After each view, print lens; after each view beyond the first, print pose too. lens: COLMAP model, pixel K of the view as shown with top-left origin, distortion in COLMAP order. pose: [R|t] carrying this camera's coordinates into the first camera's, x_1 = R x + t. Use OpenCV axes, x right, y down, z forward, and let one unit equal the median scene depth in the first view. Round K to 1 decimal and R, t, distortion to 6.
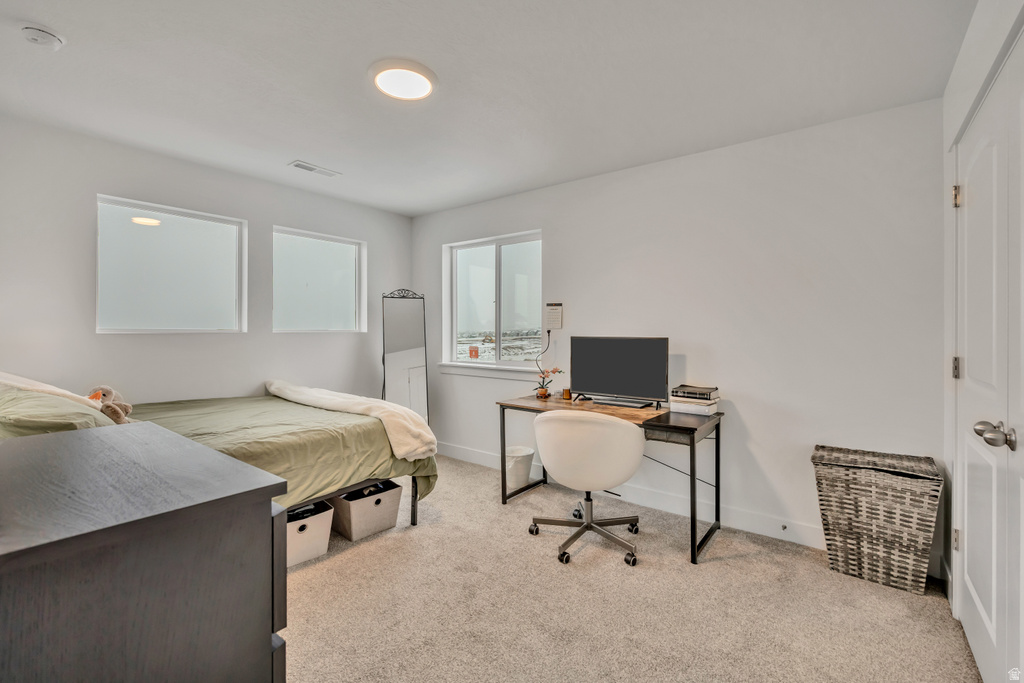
lens RADIAL K [[442.7, 0, 509.8], [0, 442.7, 334.8], [0, 0, 1]] dist [-0.000205, 0.001534]
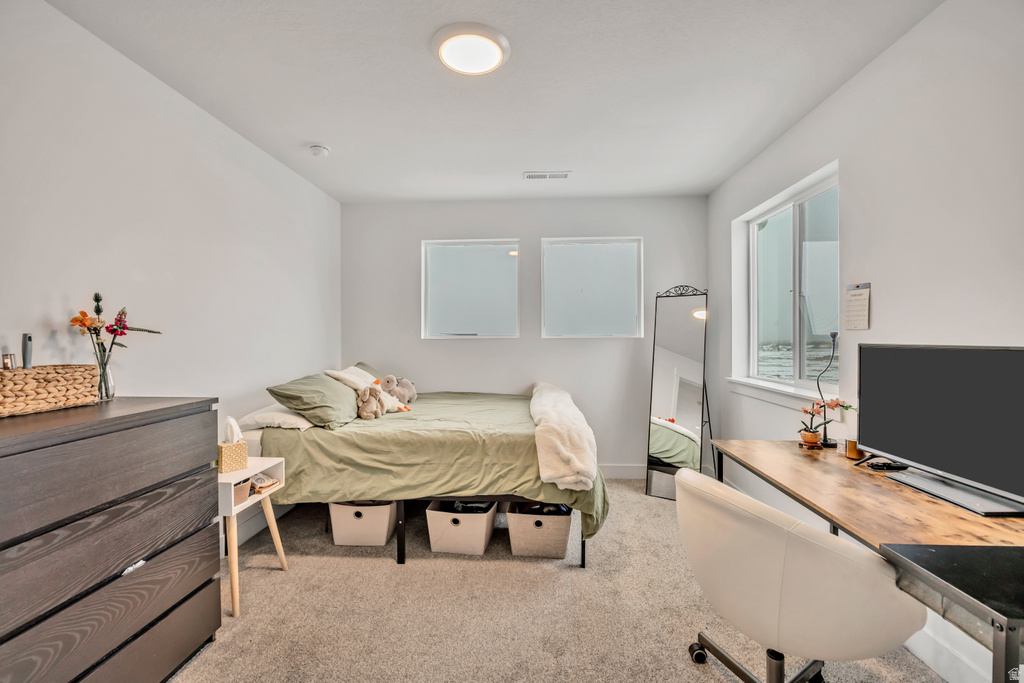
lens RADIAL K [[442.7, 0, 511.7], [0, 442.7, 344.7], [0, 0, 1]] dist [-0.000205, 0.001534]
pose [[0.572400, 0.008601, -0.819929, 0.421623], [-0.003257, 0.999961, 0.008215, 0.002643], [0.819968, -0.002031, 0.572406, 0.442836]]
